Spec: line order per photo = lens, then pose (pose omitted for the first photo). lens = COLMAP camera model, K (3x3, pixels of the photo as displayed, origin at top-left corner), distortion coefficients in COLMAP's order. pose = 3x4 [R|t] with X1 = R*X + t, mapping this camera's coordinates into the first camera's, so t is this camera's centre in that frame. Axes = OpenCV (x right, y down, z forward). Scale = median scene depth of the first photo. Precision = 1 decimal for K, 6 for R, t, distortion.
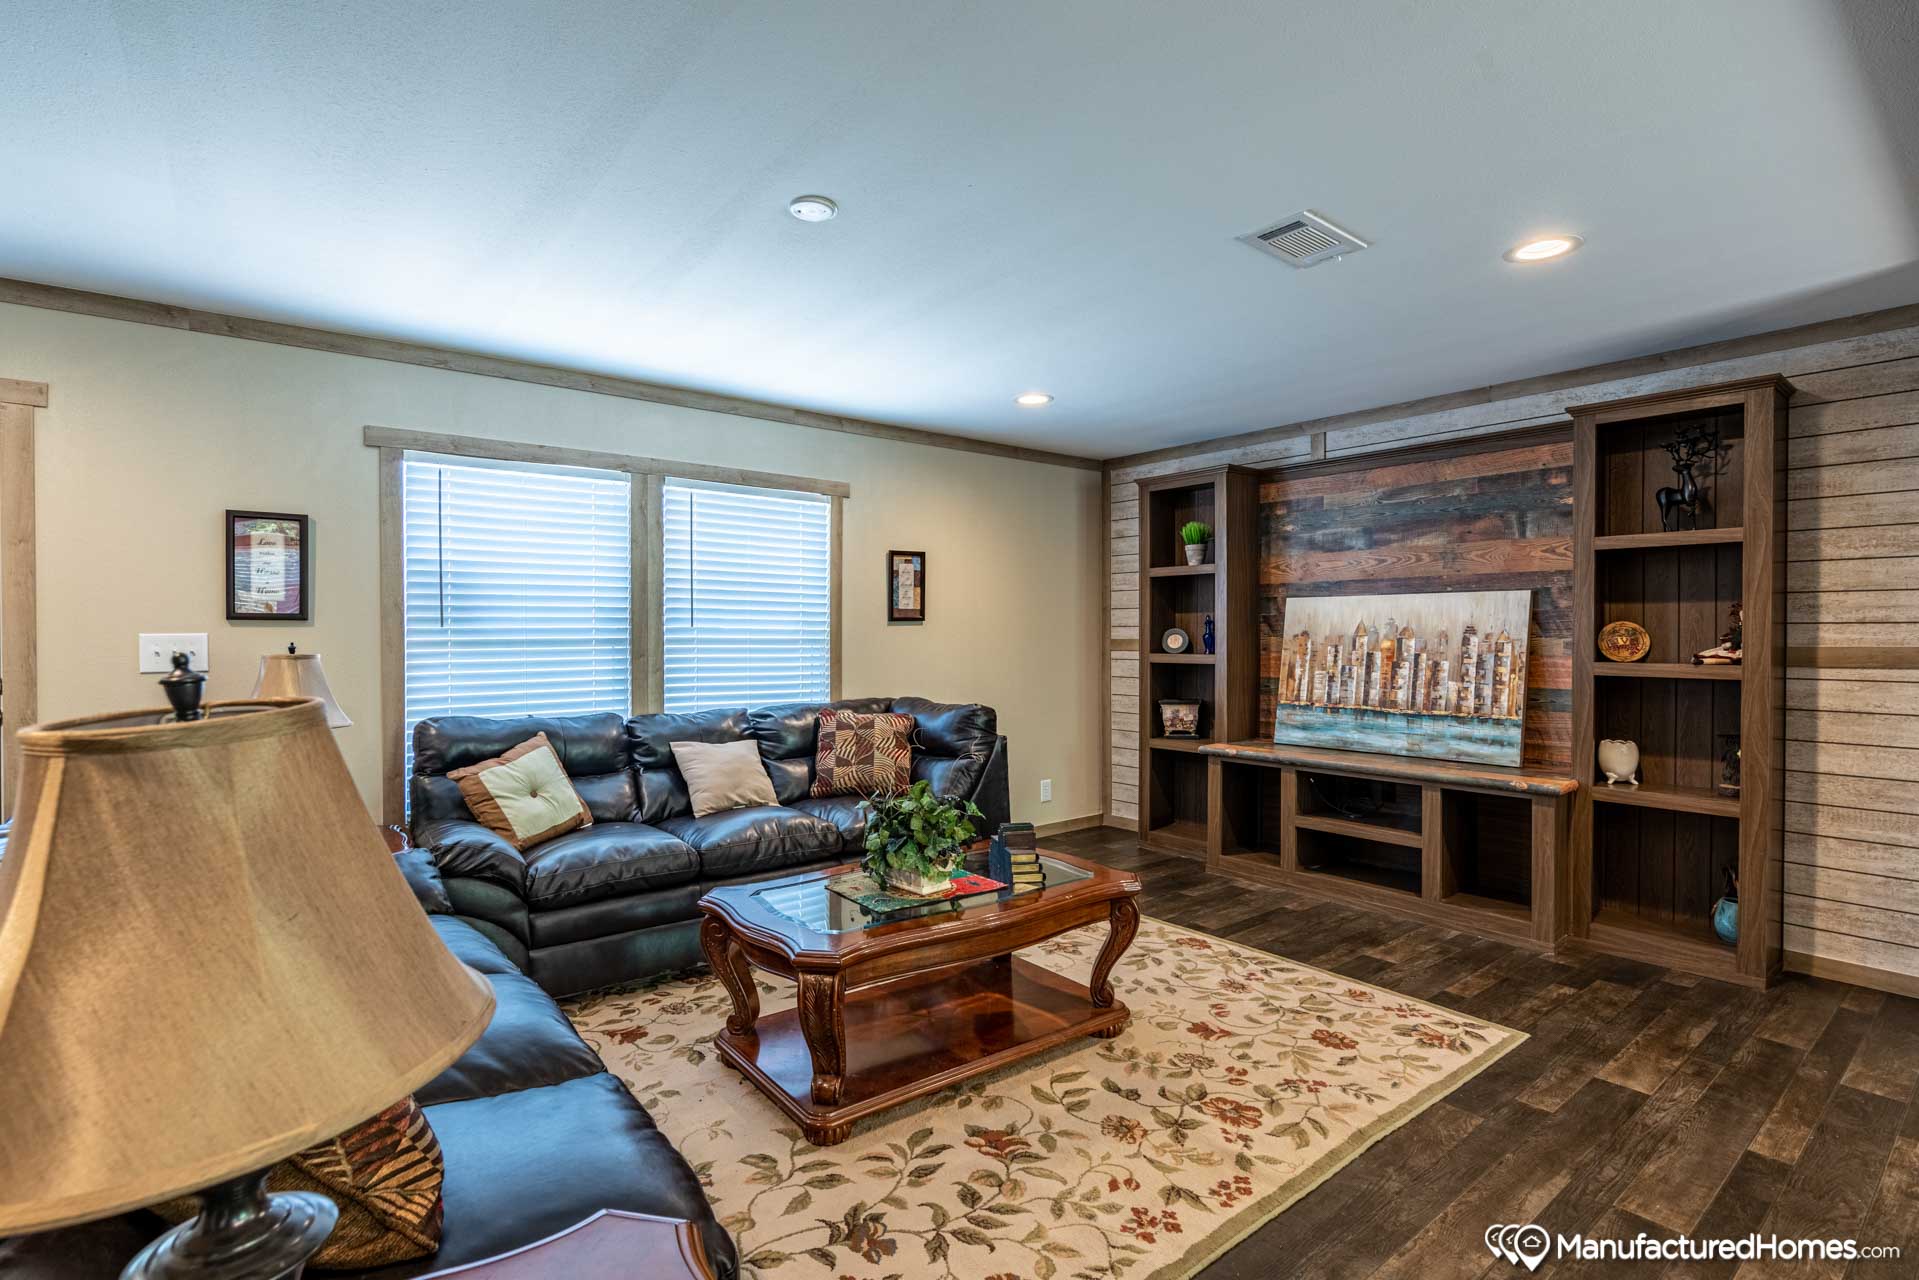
lens RADIAL K [[879.1, 0, 966.1], [0, 879.1, 635.9], [0, 0, 1]] dist [-0.007577, 0.003366]
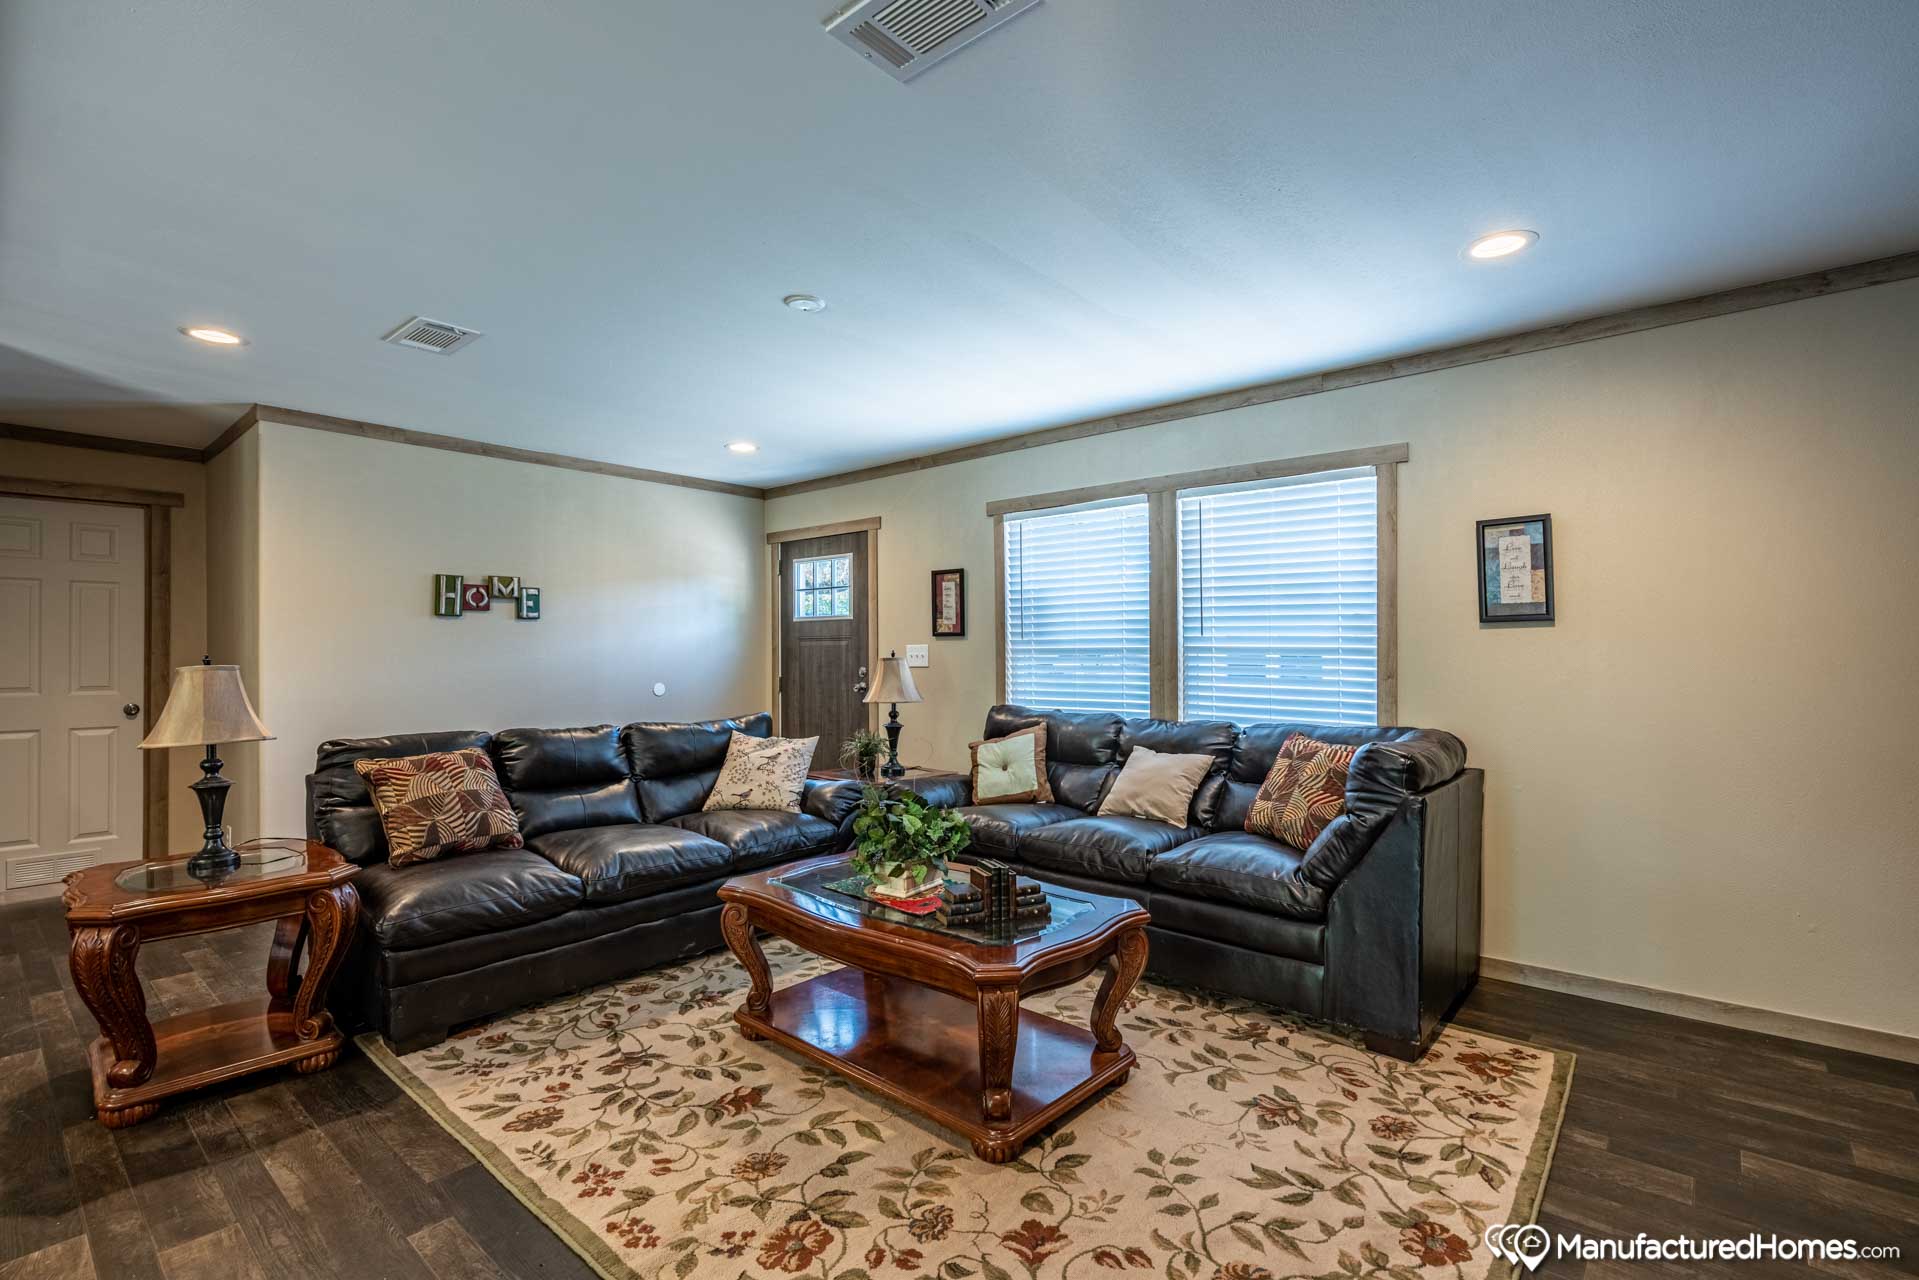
lens RADIAL K [[879.1, 0, 967.3], [0, 879.1, 648.3], [0, 0, 1]] dist [-0.007577, 0.003366]
pose [[0.199175, -0.000093, -0.979964, 0.918900], [0.002551, 0.999997, 0.000424, 0.004007], [0.979961, -0.002584, 0.199175, 0.825426]]
